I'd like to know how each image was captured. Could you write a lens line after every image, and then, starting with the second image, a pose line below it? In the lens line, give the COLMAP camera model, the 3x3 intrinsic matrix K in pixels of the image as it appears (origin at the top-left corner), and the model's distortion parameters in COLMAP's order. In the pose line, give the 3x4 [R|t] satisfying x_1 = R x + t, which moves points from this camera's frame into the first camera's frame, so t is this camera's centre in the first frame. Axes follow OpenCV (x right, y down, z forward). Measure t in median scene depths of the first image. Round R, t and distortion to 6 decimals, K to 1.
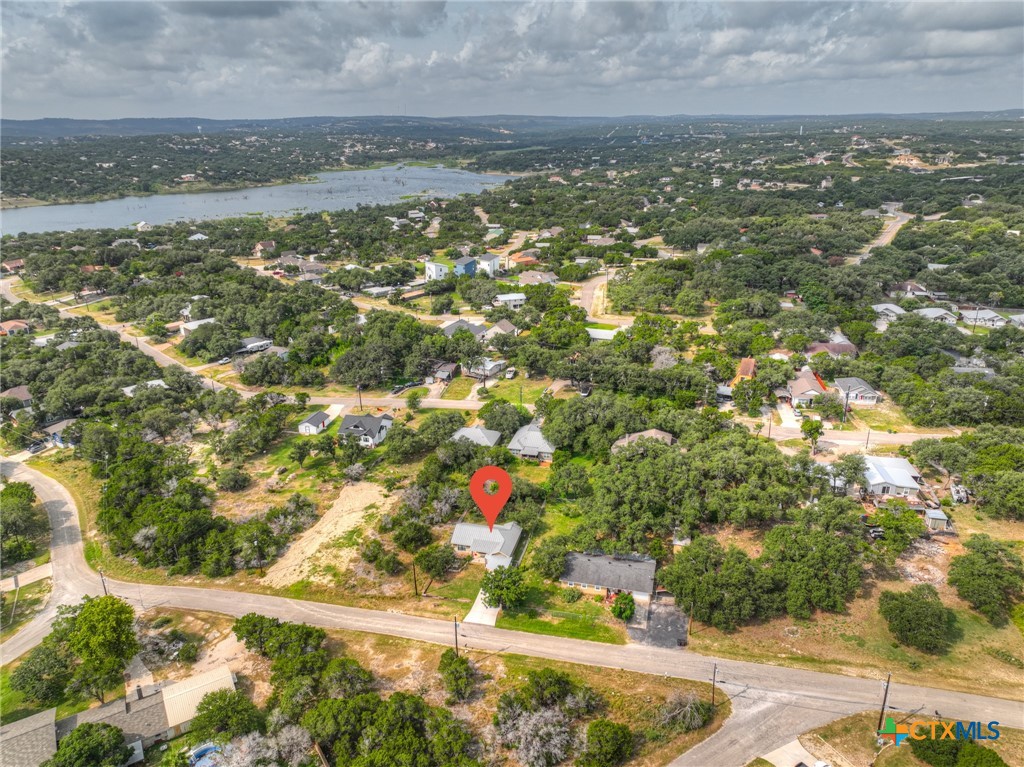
lens RADIAL K [[720.3, 0, 515.7], [0, 720.3, 380.6], [0, 0, 1]] dist [-0.004162, 0.021341]
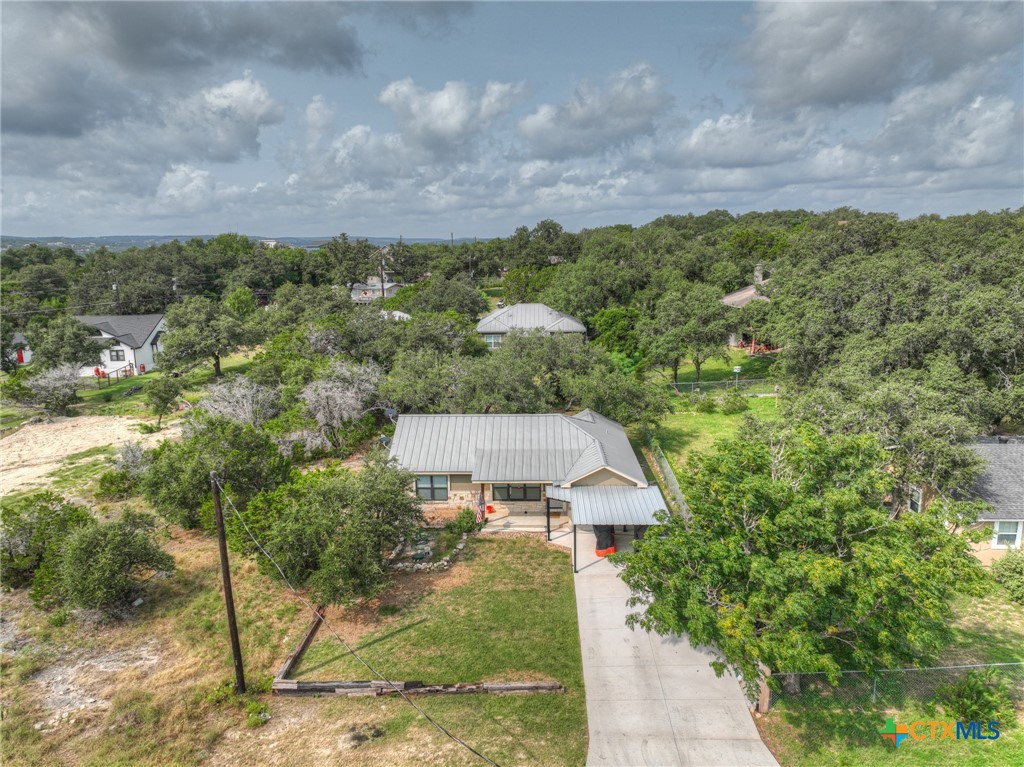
lens RADIAL K [[720.3, 0, 513.0], [0, 720.3, 378.7], [0, 0, 1]] dist [-0.004162, 0.021341]
pose [[0.976518, -0.043123, 0.211076, -0.077053], [0.077762, 0.984265, -0.158667, 0.184854], [-0.200912, 0.171355, 0.964506, 0.581579]]
